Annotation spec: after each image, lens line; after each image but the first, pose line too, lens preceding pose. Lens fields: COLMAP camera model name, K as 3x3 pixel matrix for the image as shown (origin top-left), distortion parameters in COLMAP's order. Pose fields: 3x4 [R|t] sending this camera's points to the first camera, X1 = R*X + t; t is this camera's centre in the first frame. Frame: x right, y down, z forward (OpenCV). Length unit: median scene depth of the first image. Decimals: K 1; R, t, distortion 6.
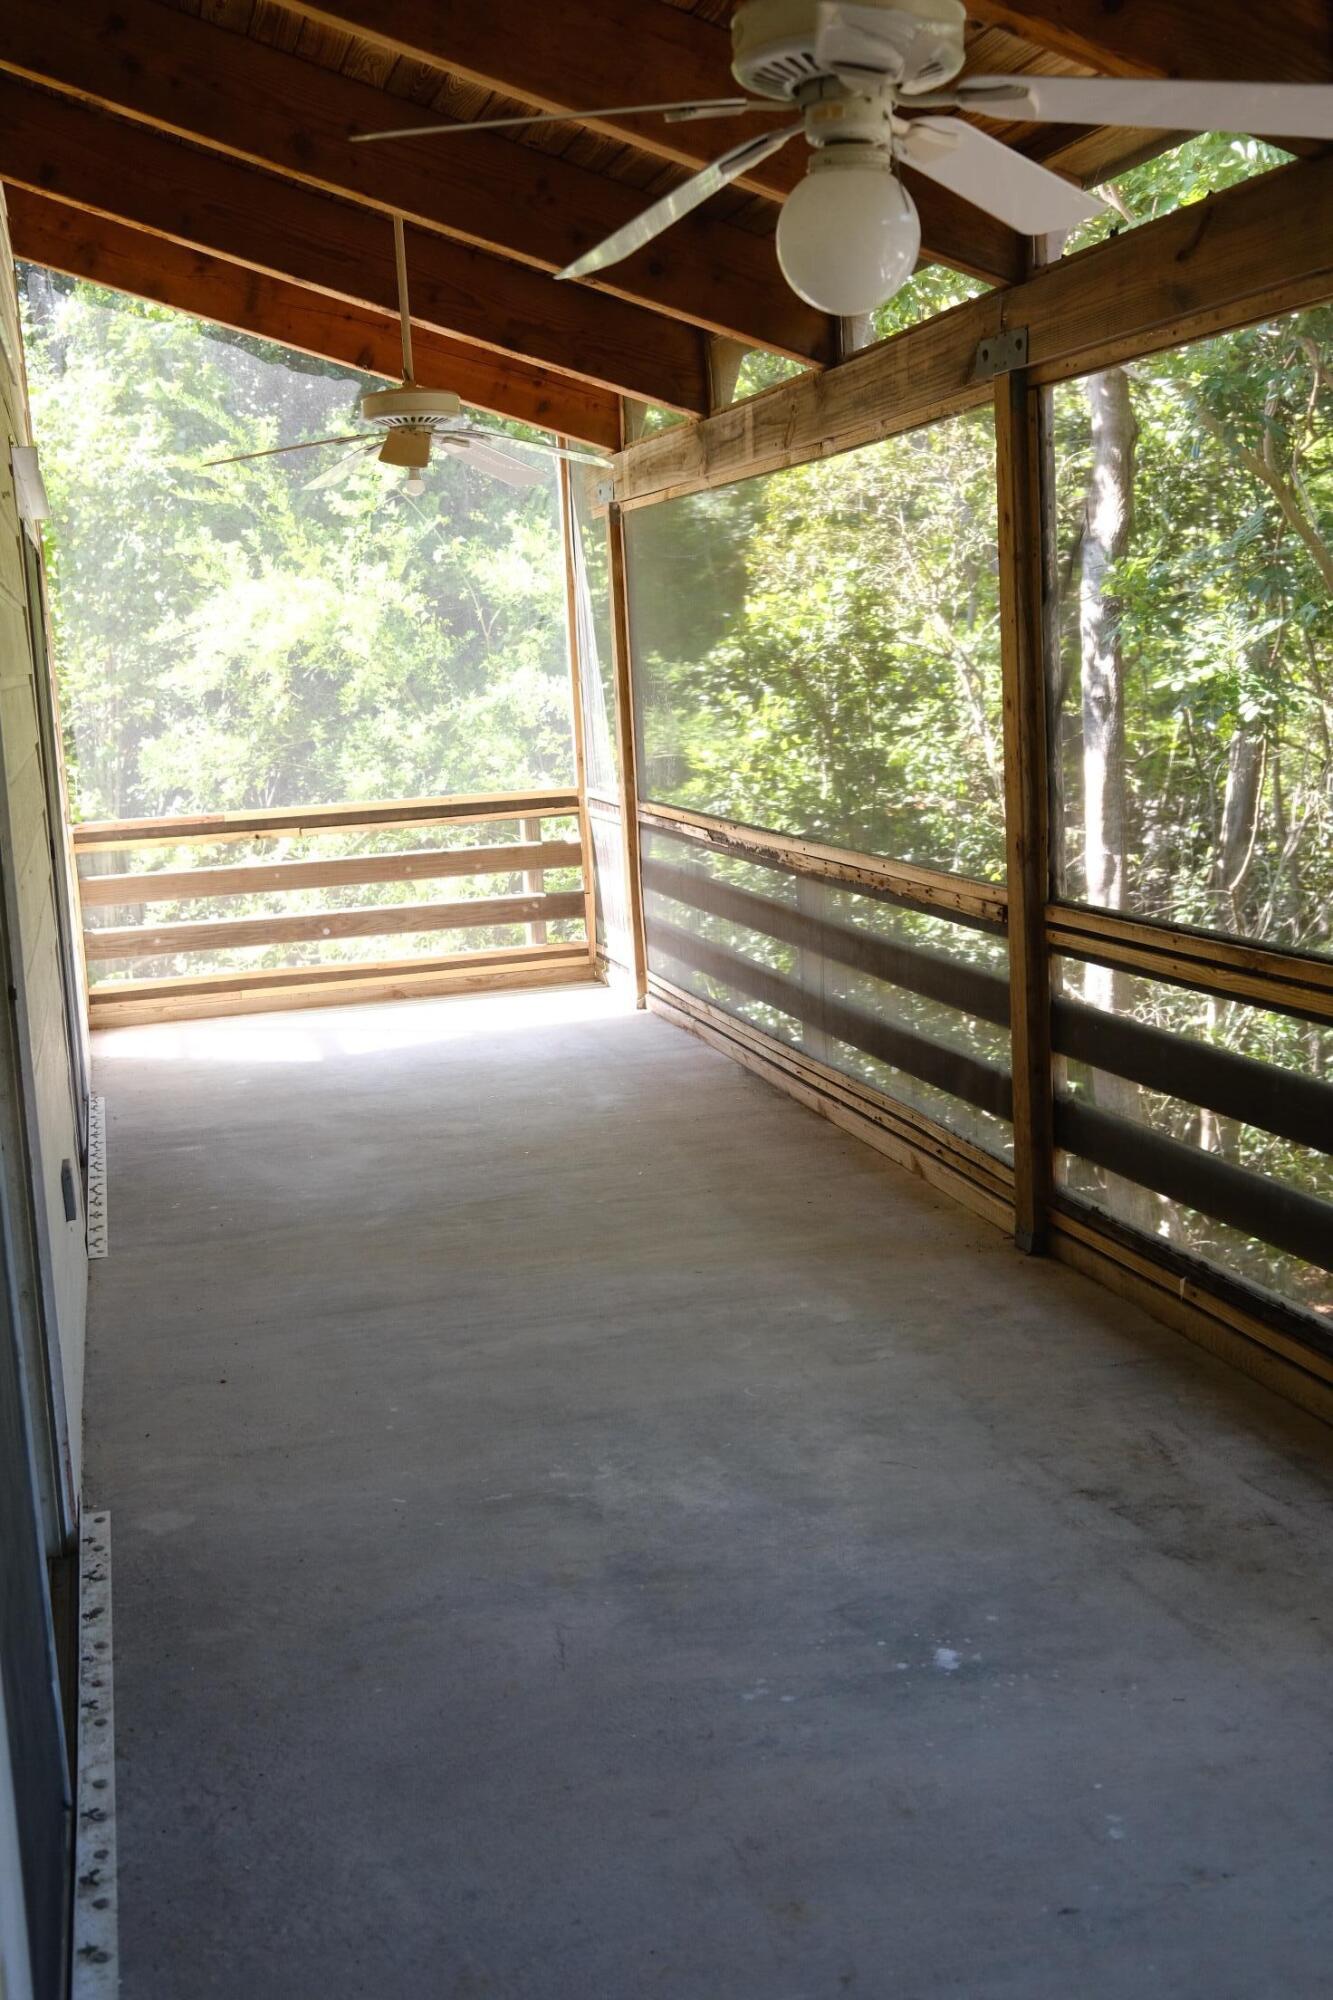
lens RADIAL K [[2024.2, 0, 666.5], [0, 2024.2, 1000.0], [0, 0, 1]] dist [-0.056118, 0.131134]
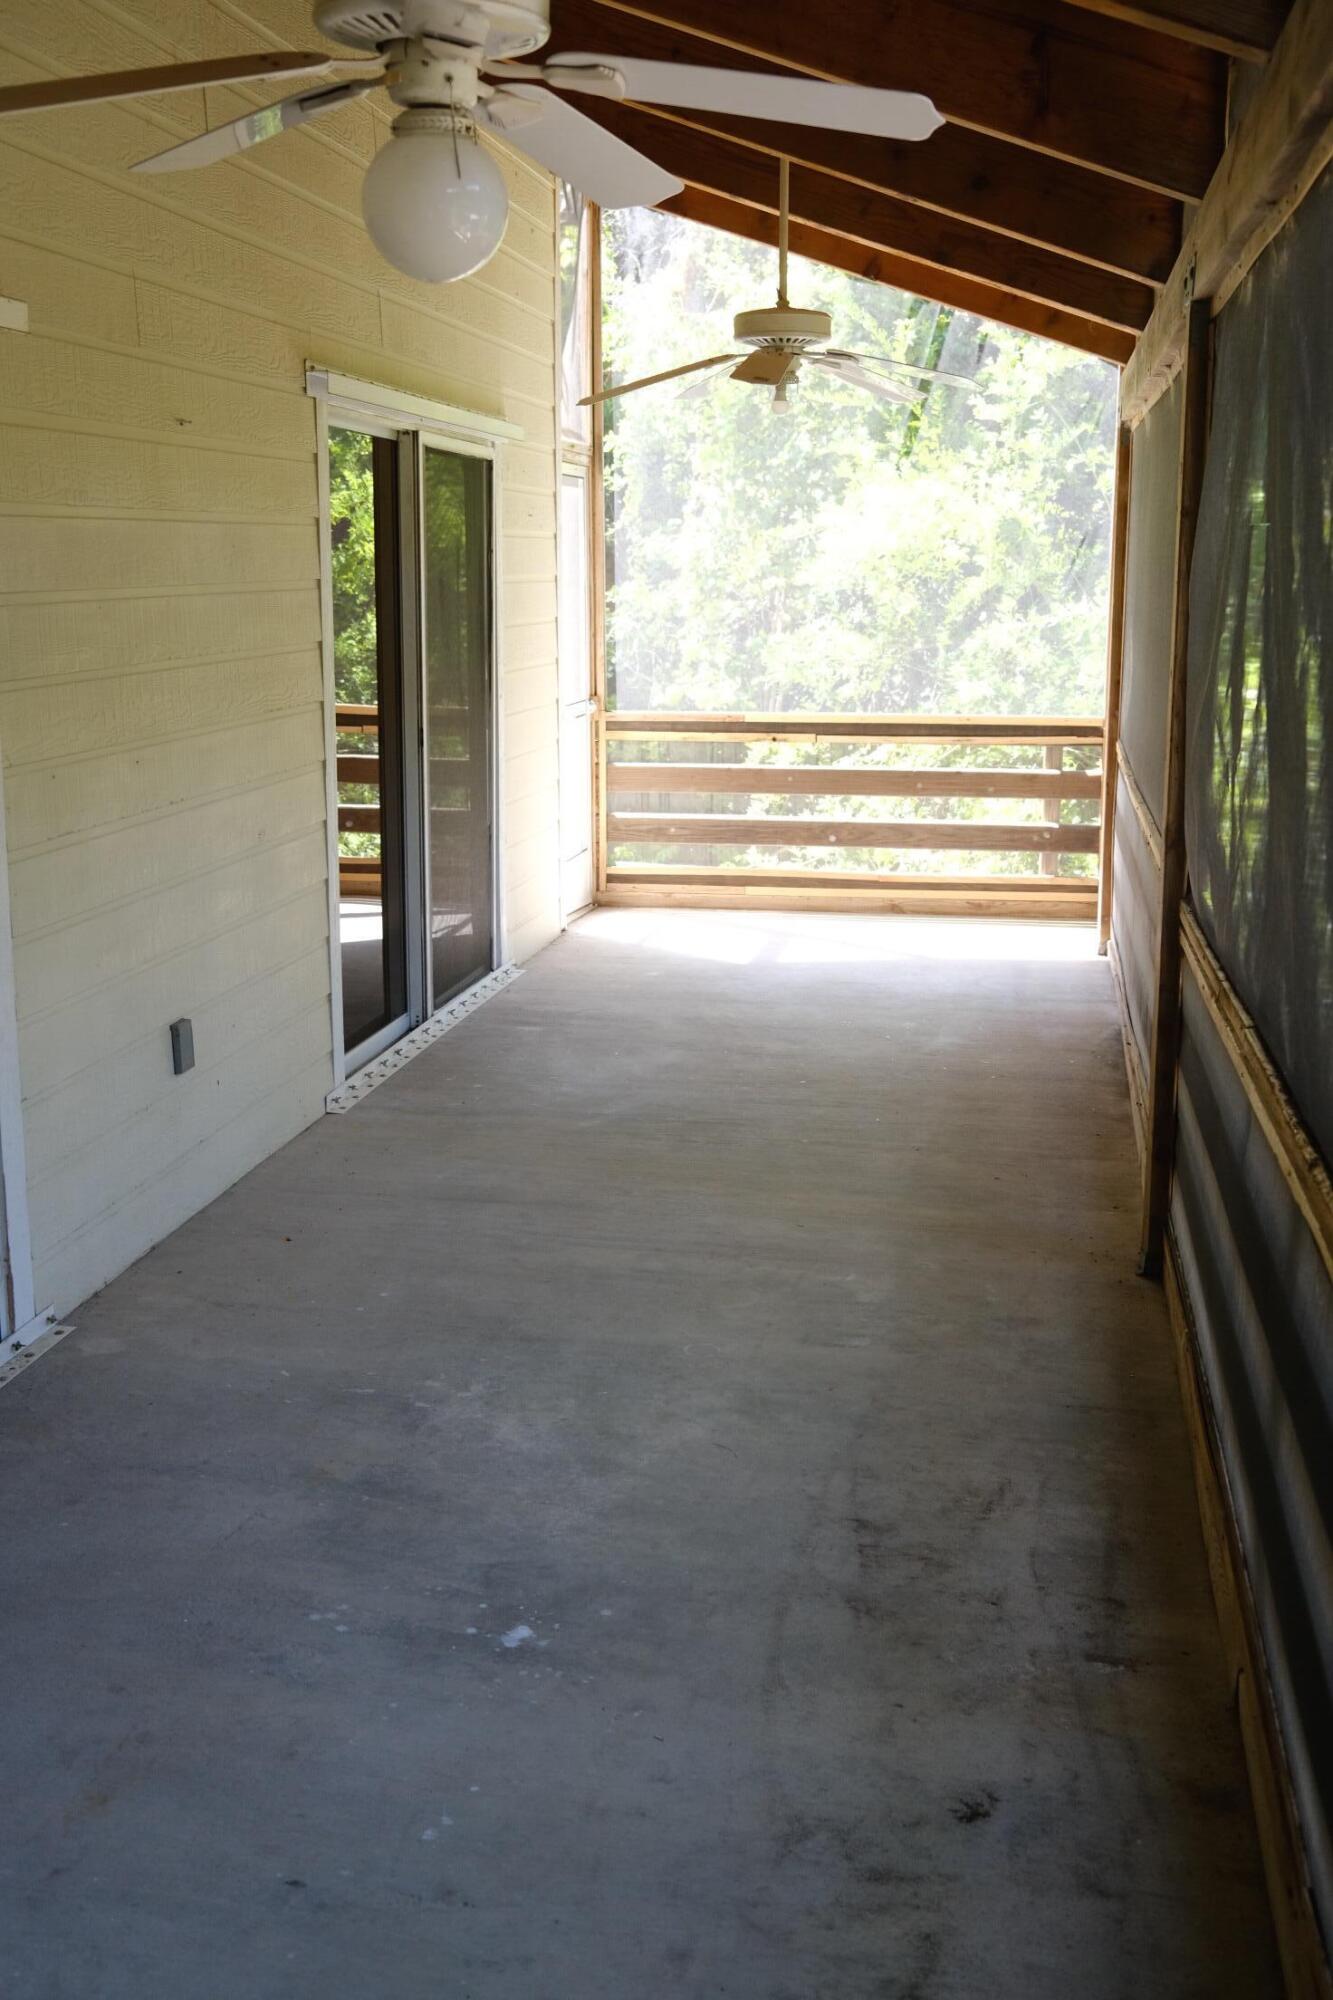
lens RADIAL K [[2024.2, 0, 666.5], [0, 2024.2, 1000.0], [0, 0, 1]] dist [-0.056118, 0.131134]
pose [[0.899117, 0.141471, -0.414217, 0.401327], [-0.119125, 0.989696, 0.079440, -0.051994], [0.421187, -0.022083, 0.906705, 0.090319]]
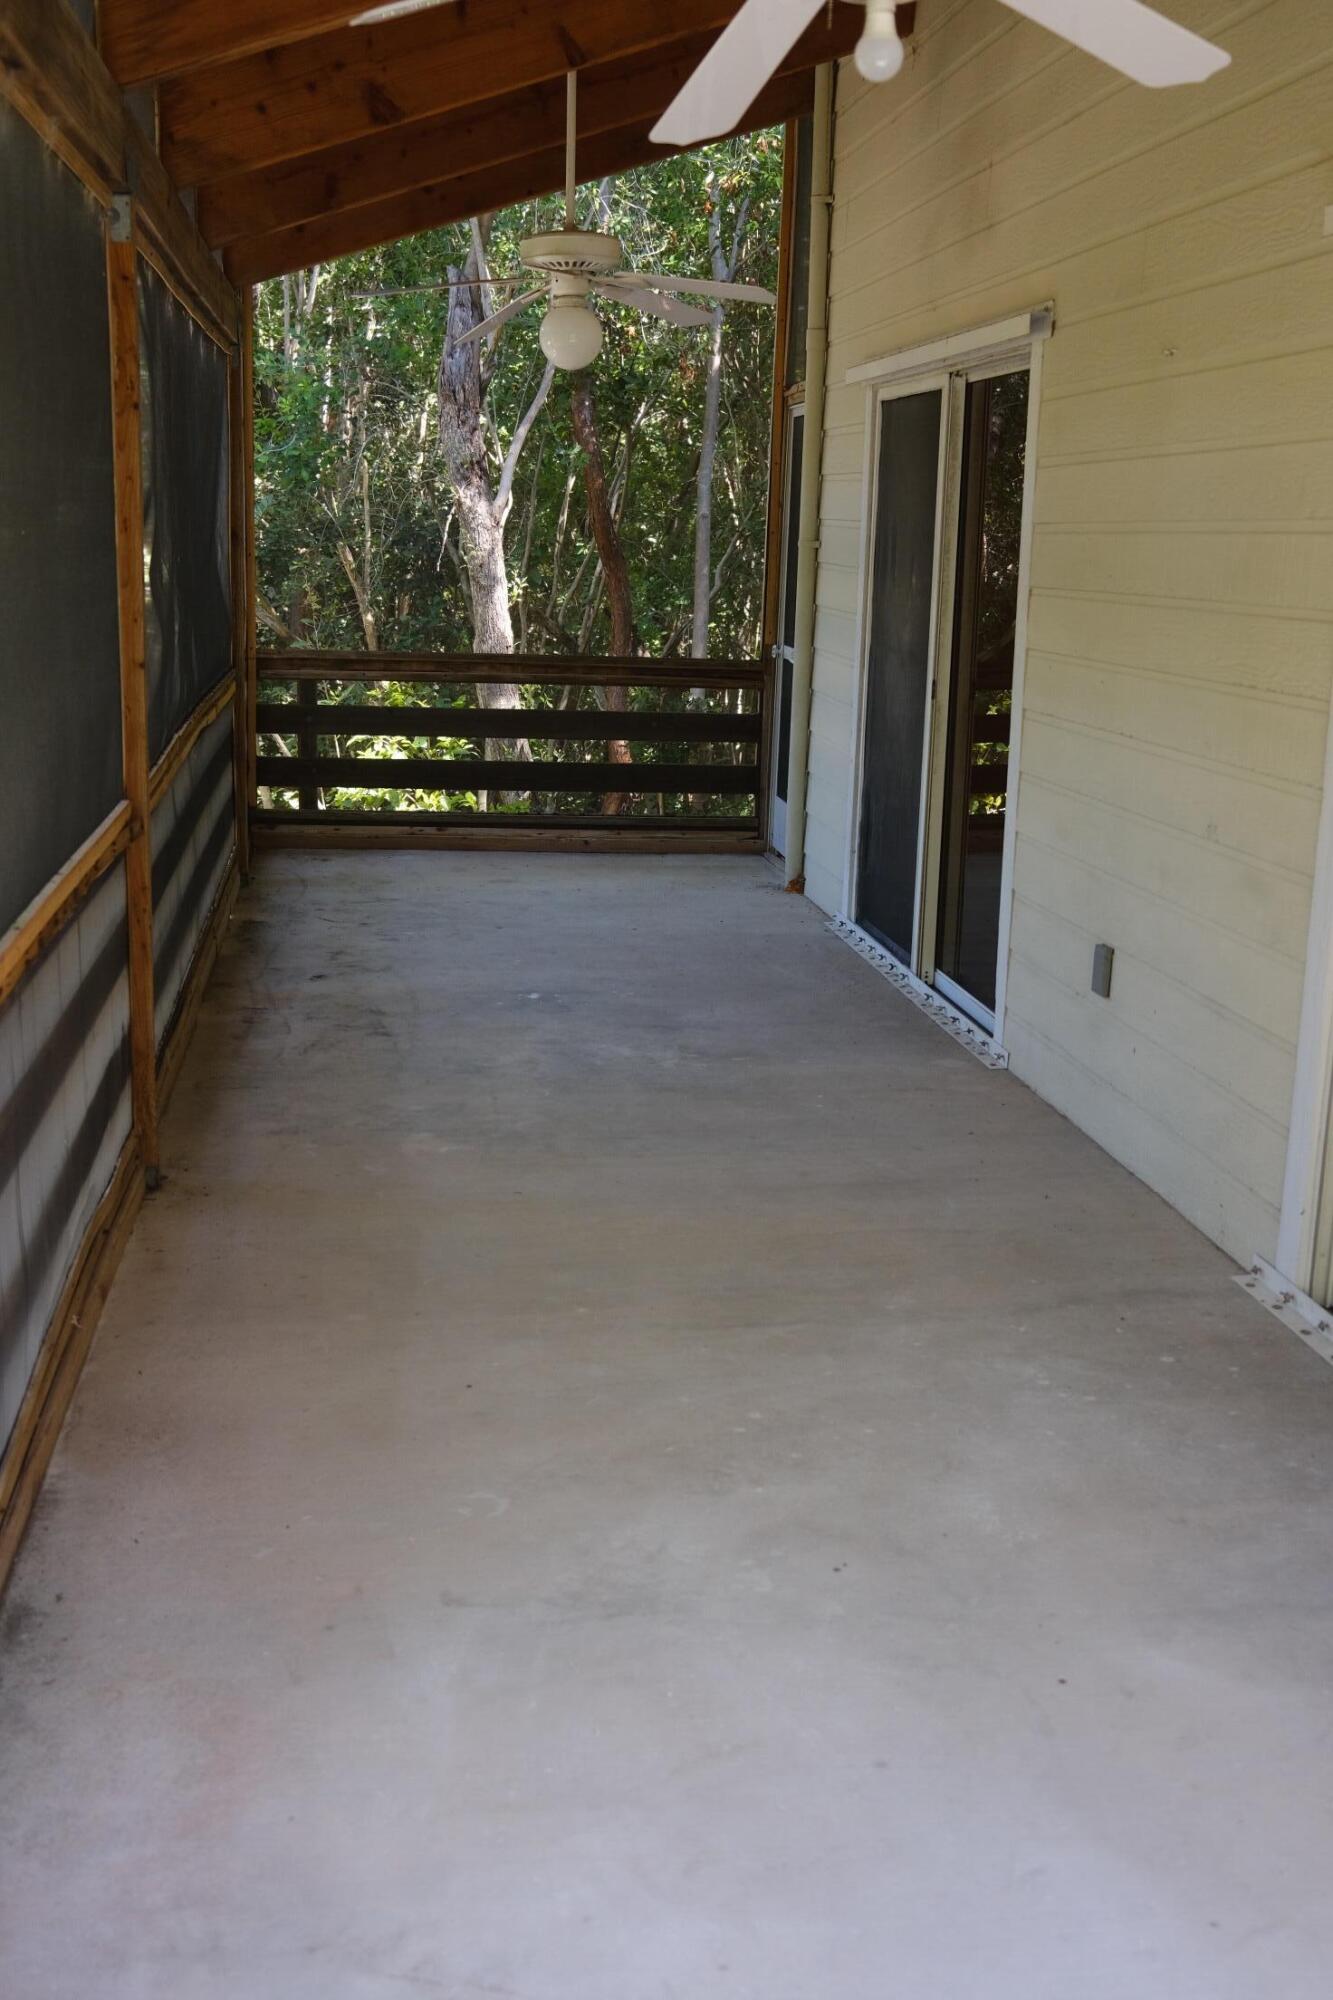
lens RADIAL K [[2024.2, 0, 666.5], [0, 2024.2, 1000.0], [0, 0, 1]] dist [-0.056118, 0.131134]
pose [[-0.991508, -0.004383, 0.129974, -0.195445], [0.045393, 0.924906, 0.377476, -0.332574], [-0.121868, 0.380170, -0.916853, 2.061790]]
